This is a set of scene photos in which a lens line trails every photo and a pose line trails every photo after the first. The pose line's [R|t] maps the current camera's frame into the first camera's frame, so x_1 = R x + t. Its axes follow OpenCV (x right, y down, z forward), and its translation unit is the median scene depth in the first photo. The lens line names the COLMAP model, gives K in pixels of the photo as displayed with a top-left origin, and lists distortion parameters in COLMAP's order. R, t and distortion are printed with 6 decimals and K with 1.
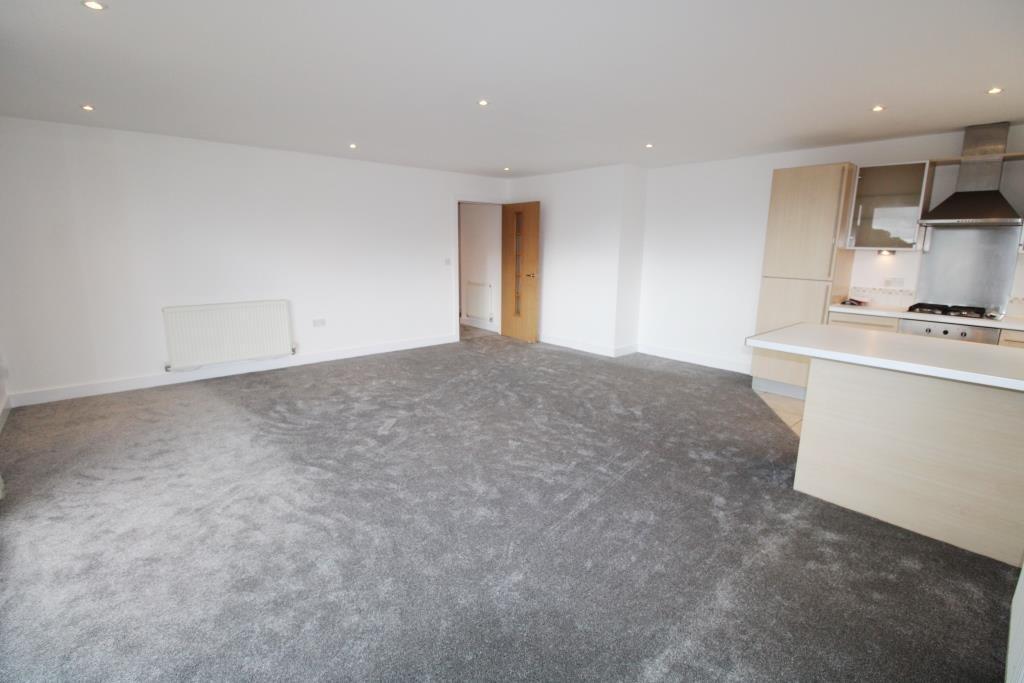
lens RADIAL K [[474.3, 0, 515.5], [0, 474.3, 338.8], [0, 0, 1]] dist [-0.003942, -0.007113]
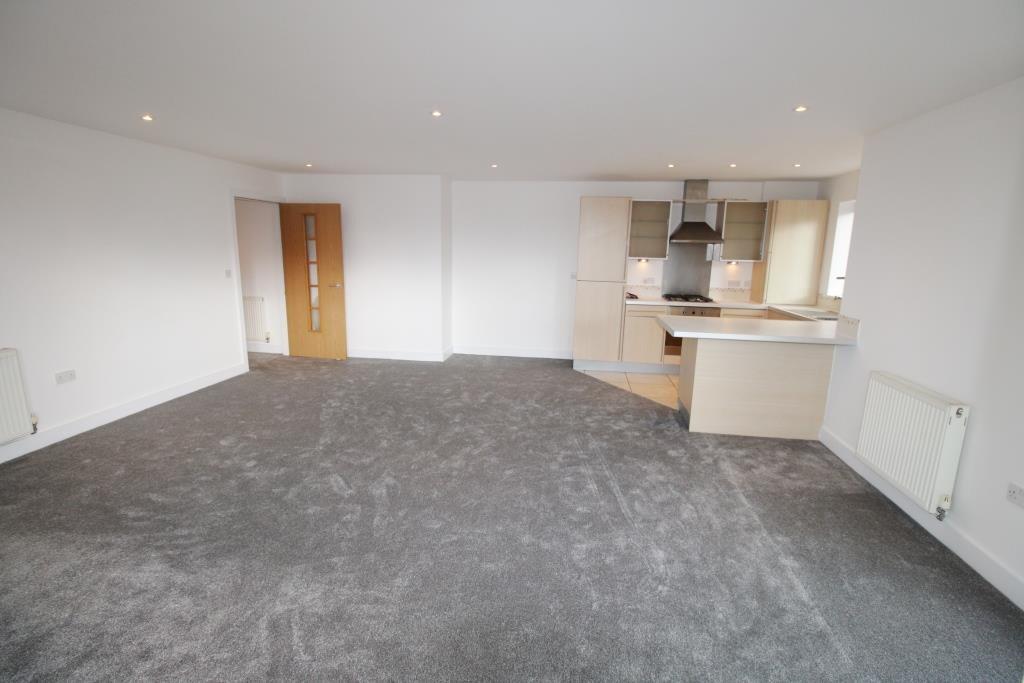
lens RADIAL K [[474.3, 0, 521.5], [0, 474.3, 338.7], [0, 0, 1]] dist [-0.003942, -0.007113]
pose [[0.759630, -0.119749, 0.639235, -0.470375], [0.113920, 0.992206, 0.050496, -0.064033], [-0.640300, 0.034463, 0.767352, 0.145258]]
